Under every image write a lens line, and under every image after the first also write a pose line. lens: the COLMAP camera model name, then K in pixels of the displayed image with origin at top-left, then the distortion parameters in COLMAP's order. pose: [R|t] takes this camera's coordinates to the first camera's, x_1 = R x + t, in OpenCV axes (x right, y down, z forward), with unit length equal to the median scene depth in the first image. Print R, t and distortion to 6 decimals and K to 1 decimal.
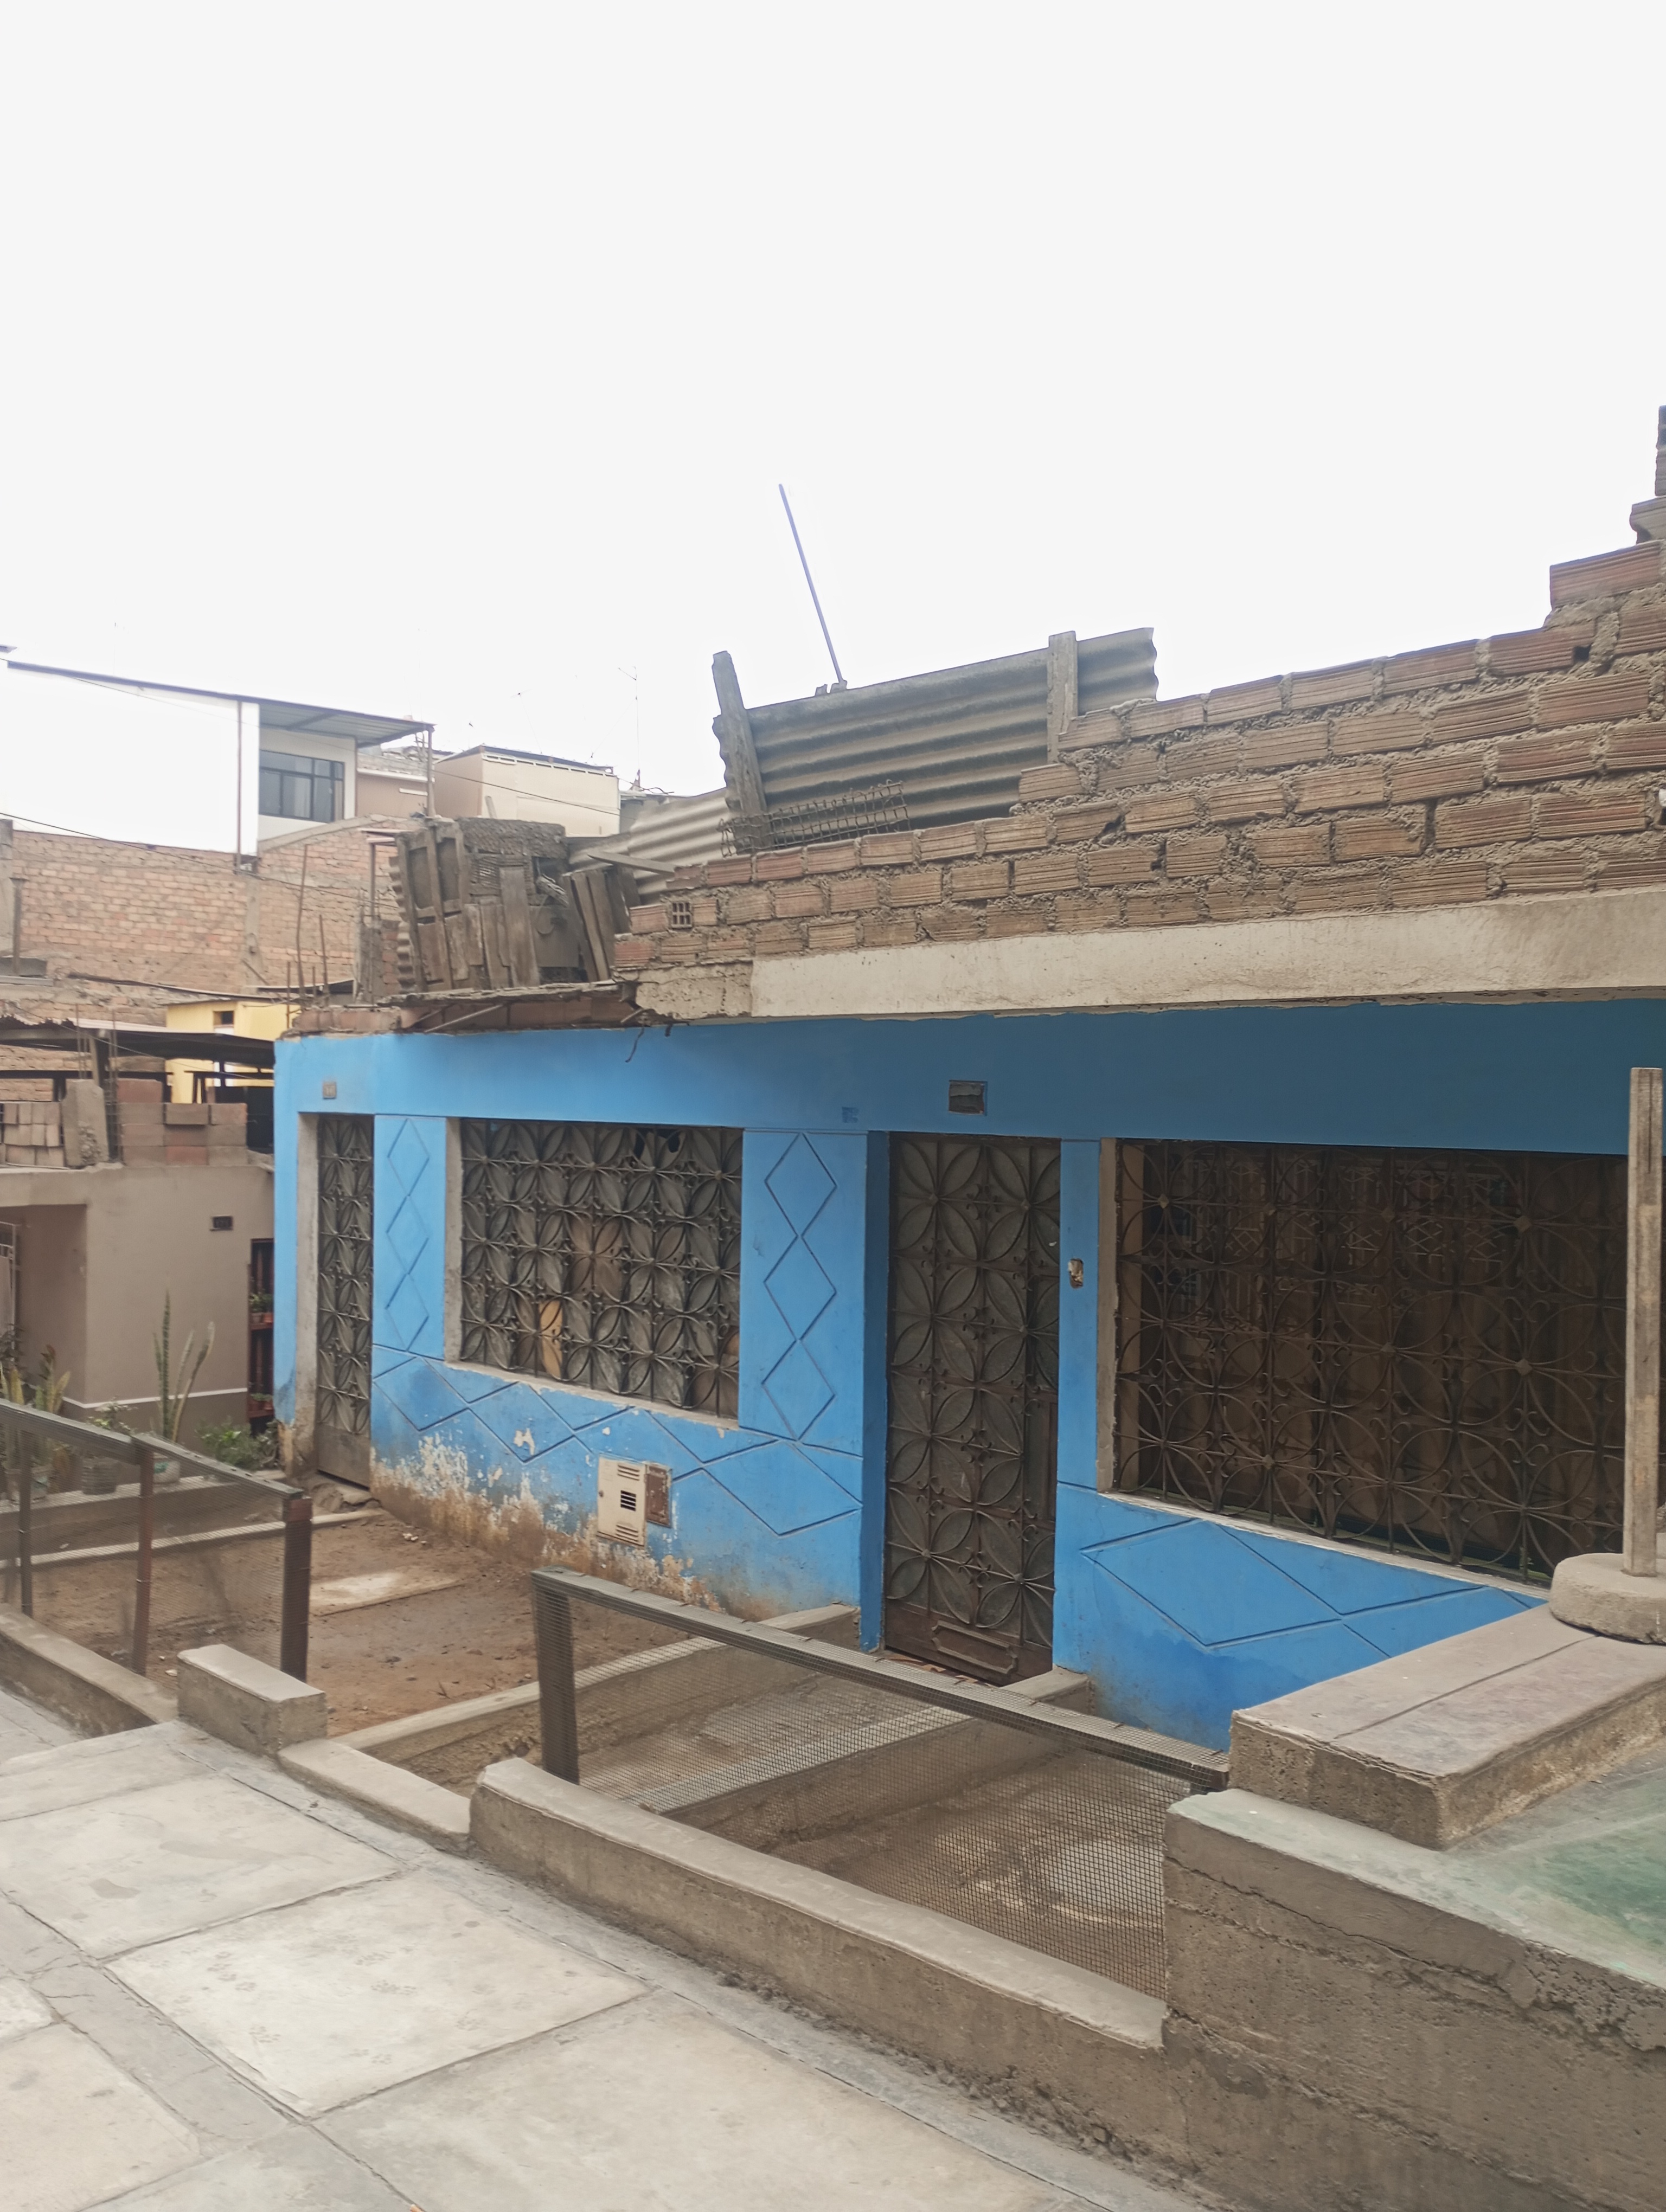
lens RADIAL K [[1815.8, 0, 835.9], [0, 1815.8, 1101.6], [0, 0, 1]] dist [0.068135, -0.083162]
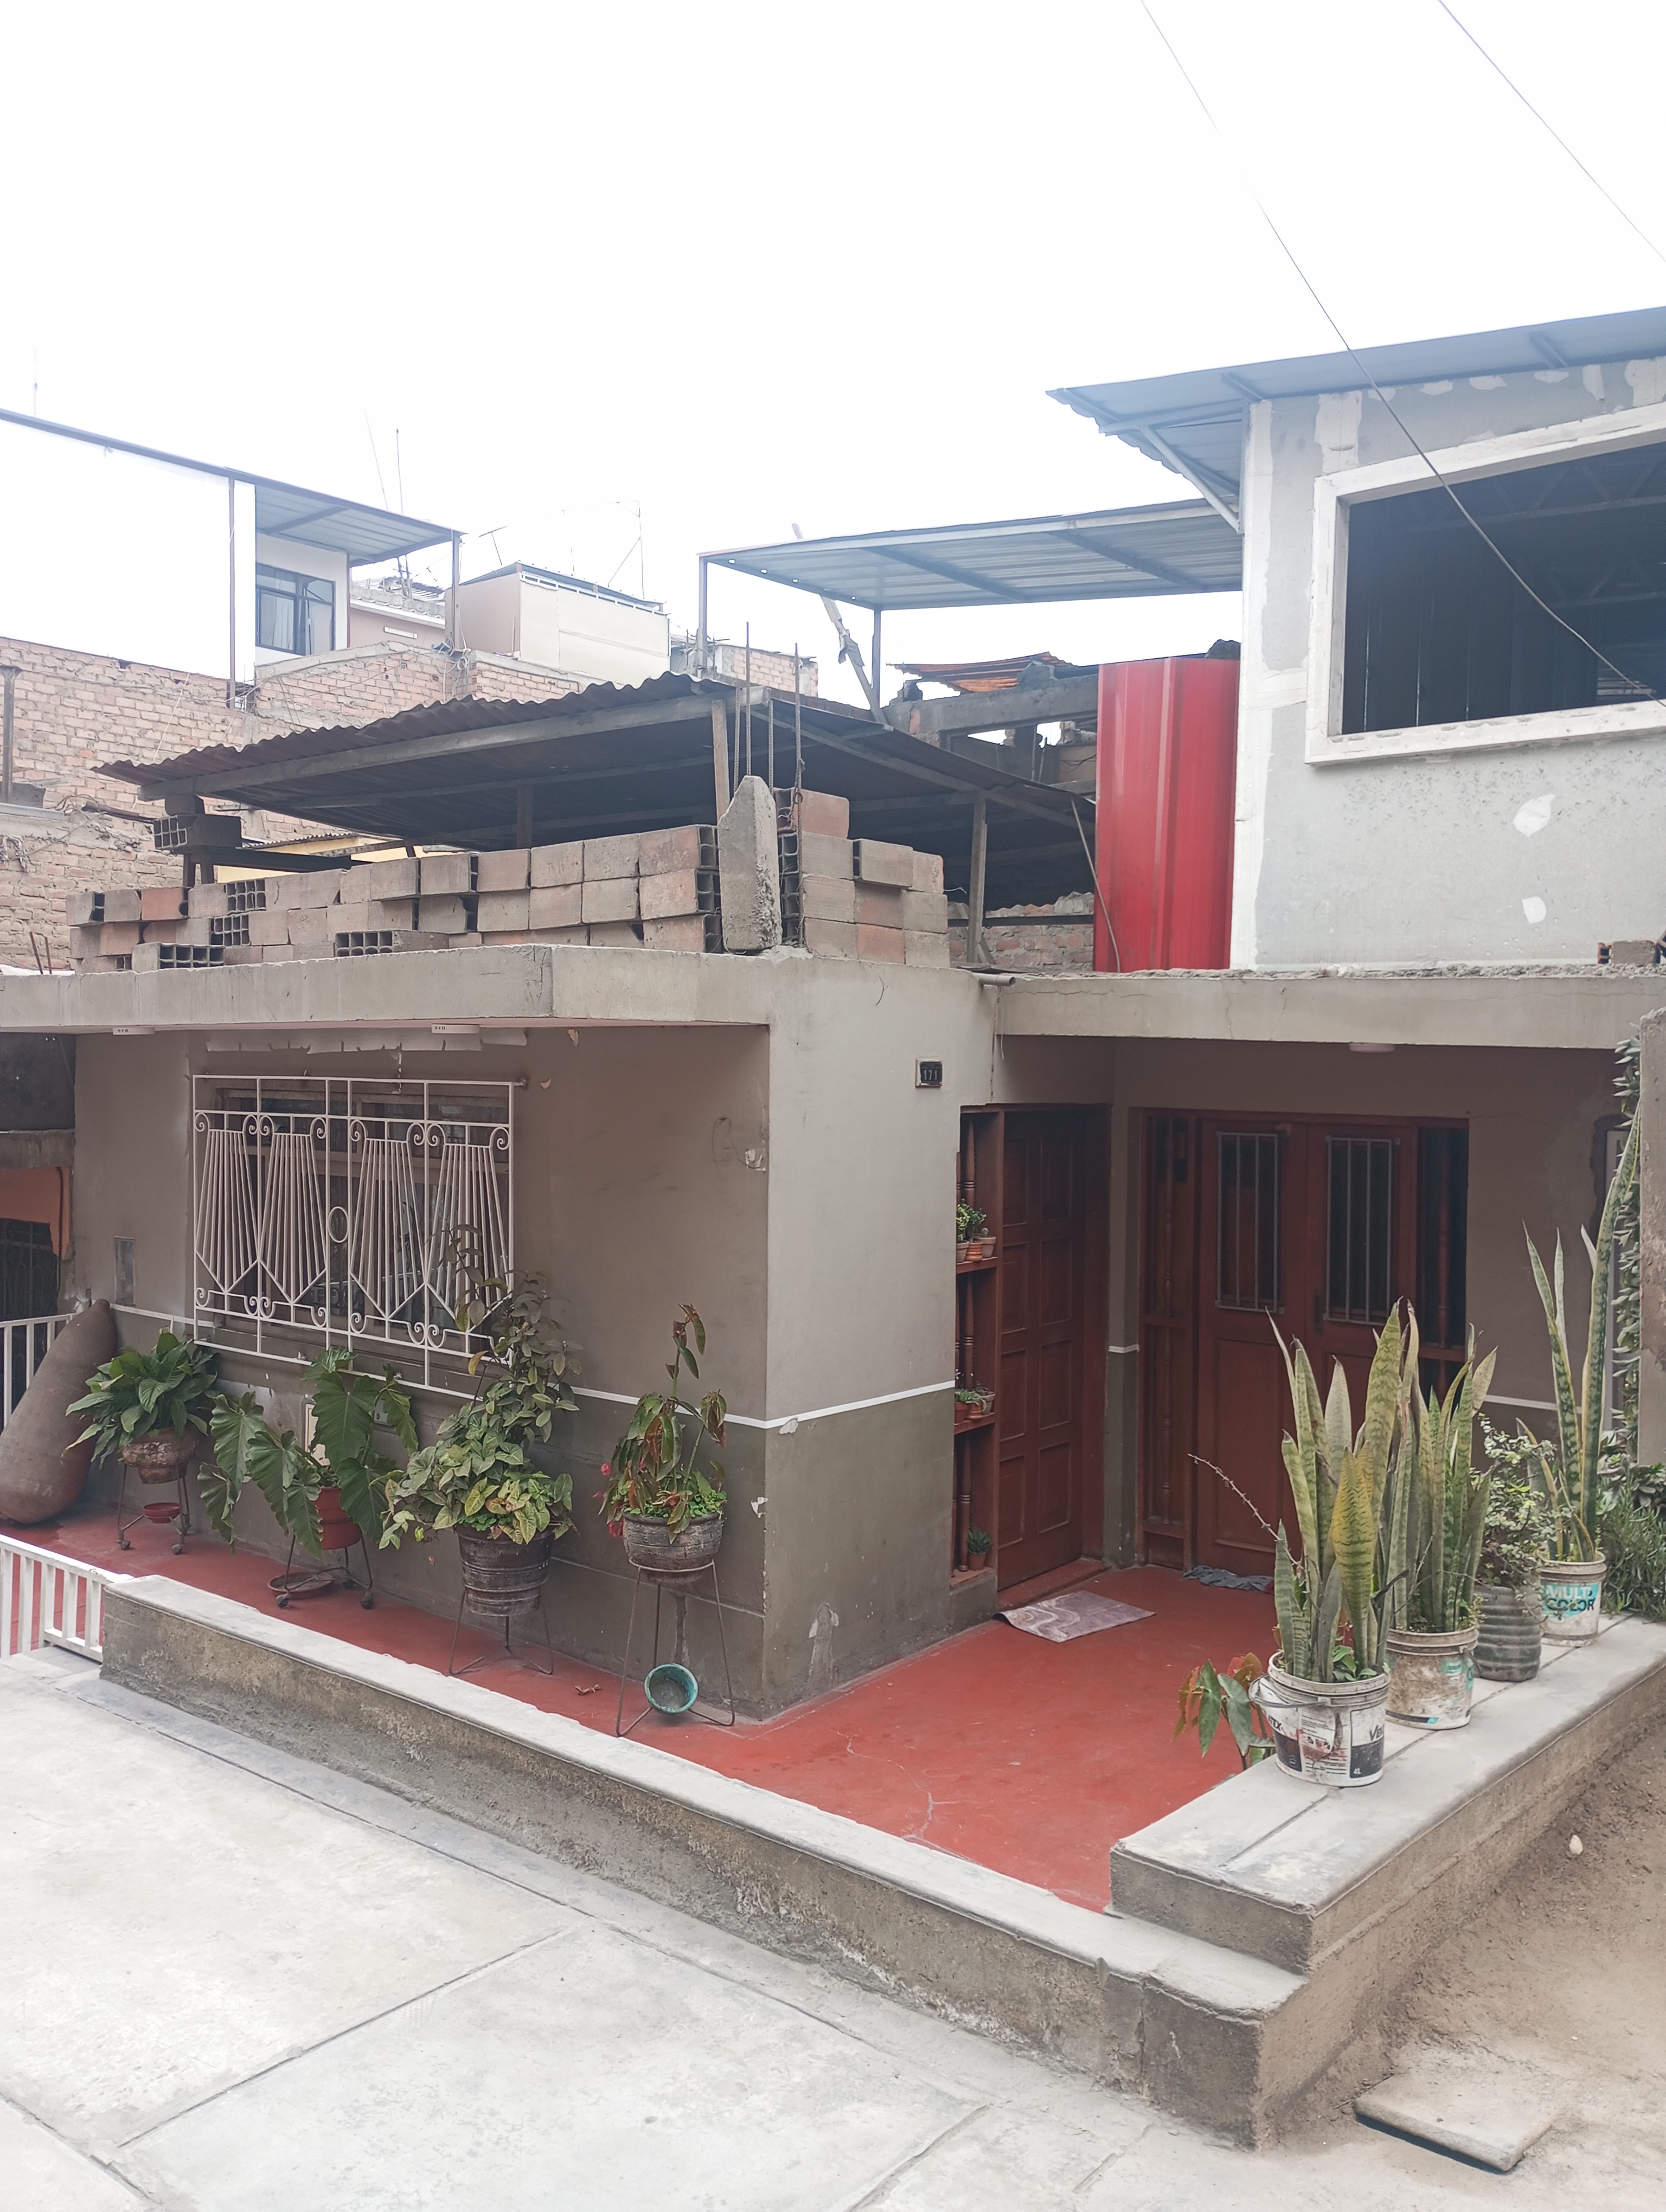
lens RADIAL K [[1815.8, 0, 839.3], [0, 1815.8, 1104.7], [0, 0, 1]] dist [0.068135, -0.083162]
pose [[0.989544, -0.009898, 0.143888, -0.196693], [0.007098, 0.999776, 0.019959, 0.028931], [-0.144053, -0.018729, 0.989393, 0.214657]]
